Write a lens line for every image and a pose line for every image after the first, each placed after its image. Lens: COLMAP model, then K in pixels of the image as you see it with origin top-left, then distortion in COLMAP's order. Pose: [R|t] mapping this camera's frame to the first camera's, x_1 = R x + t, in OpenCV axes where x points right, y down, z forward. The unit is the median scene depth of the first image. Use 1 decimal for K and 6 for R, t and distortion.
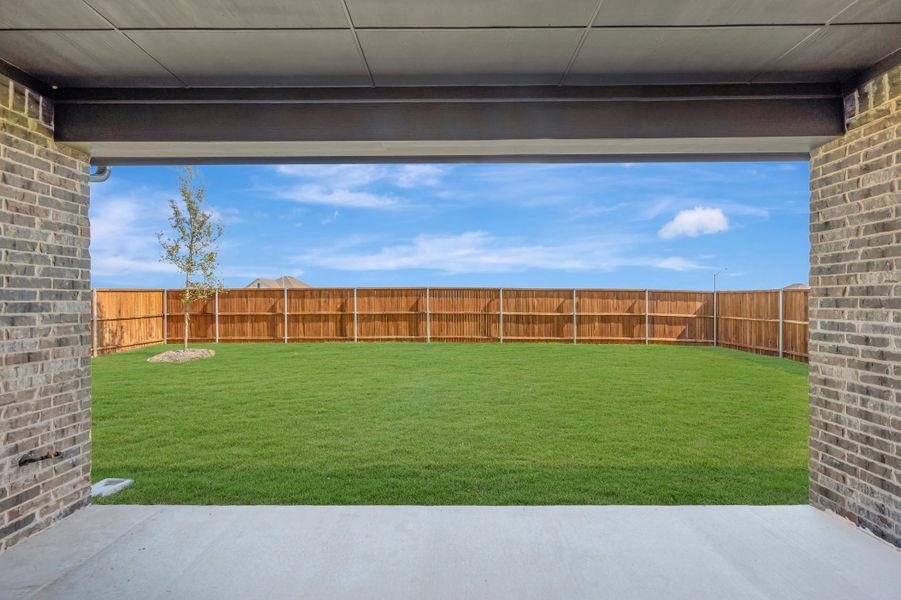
lens RADIAL K [[366.0, 0, 450.5], [0, 366.0, 304.7], [0, 0, 1]] dist [0.005759, 0.000329]
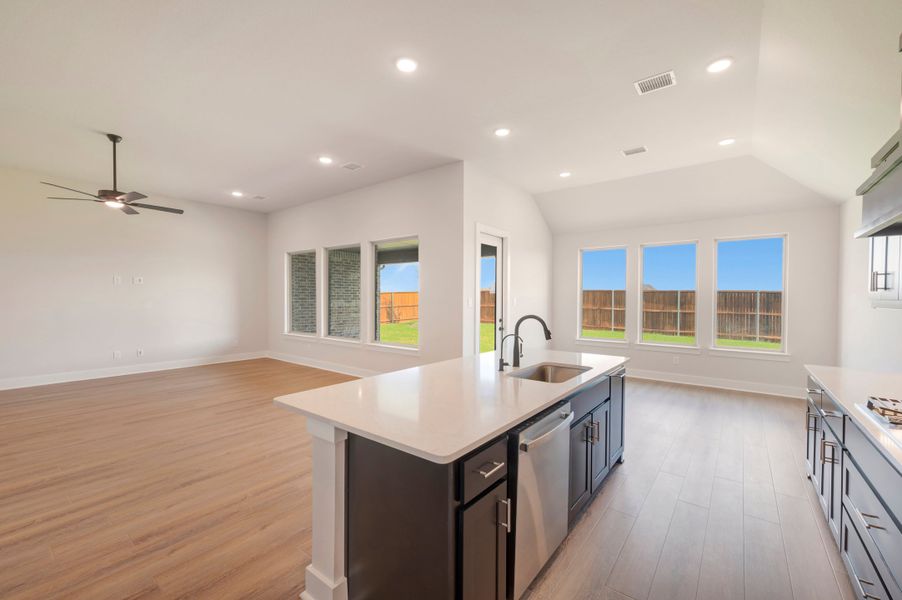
lens RADIAL K [[366.4, 0, 442.8], [0, 366.4, 303.1], [0, 0, 1]] dist [0.005759, 0.000329]
pose [[0.763727, 0.015850, -0.645345, 2.315196], [-0.010832, 0.999872, 0.011739, -0.032253], [0.645449, -0.001975, 0.763801, -1.769775]]
